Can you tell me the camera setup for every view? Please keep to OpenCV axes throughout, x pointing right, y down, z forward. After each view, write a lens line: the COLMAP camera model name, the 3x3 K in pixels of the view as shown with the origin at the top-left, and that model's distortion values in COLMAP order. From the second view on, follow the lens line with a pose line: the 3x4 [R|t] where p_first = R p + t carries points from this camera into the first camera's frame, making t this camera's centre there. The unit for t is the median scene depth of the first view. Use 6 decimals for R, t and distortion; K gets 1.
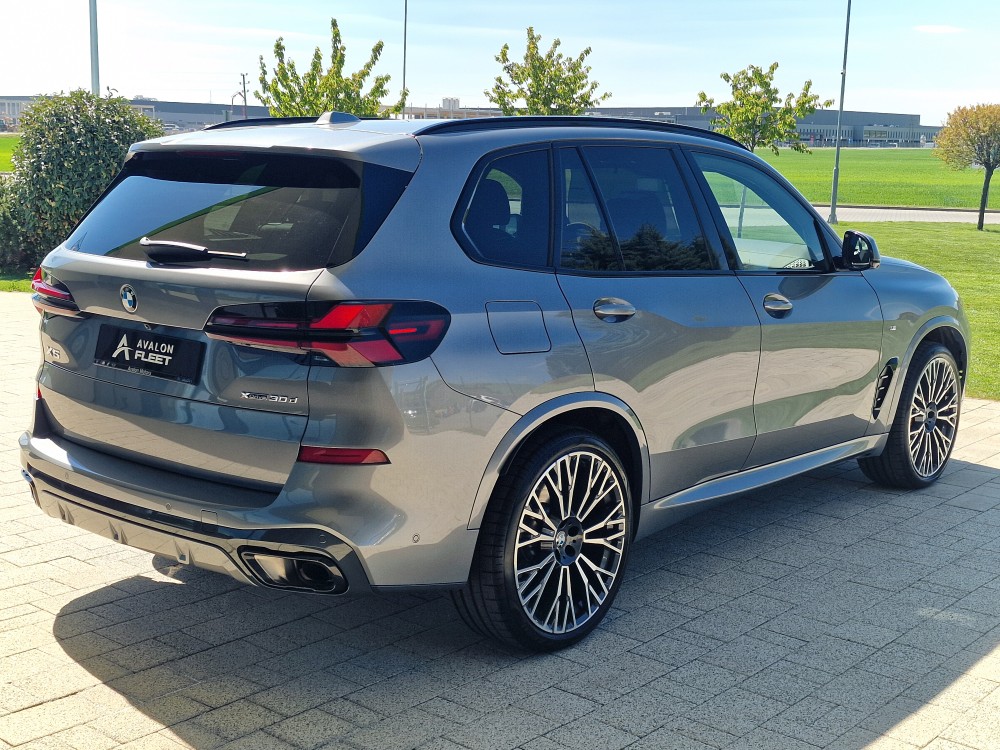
lens RADIAL K [[1297.6, 0, 499.1], [0, 1297.6, 371.2], [0, 0, 1]] dist [0.145643, 0.000000]
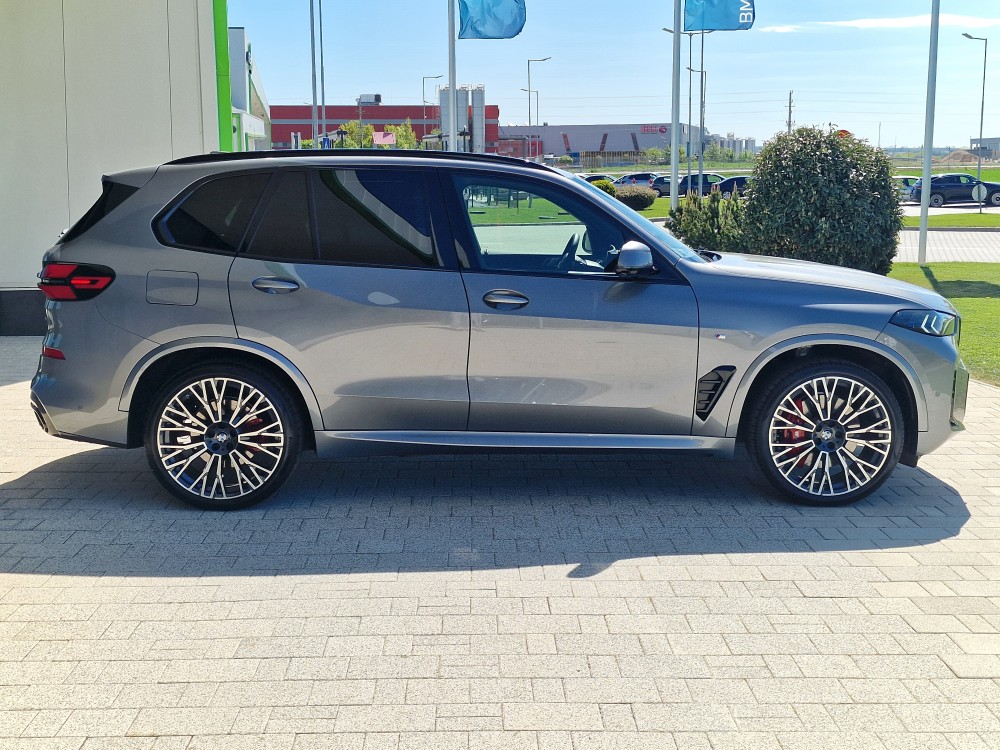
lens RADIAL K [[1297.6, 0, 501.4], [0, 1297.6, 378.0], [0, 0, 1]] dist [0.145643, 0.000000]
pose [[0.688926, 0.093991, -0.718712, 1.312968], [-0.111047, 0.993538, 0.023487, -0.007226], [0.716275, 0.063629, 0.694911, 0.190820]]
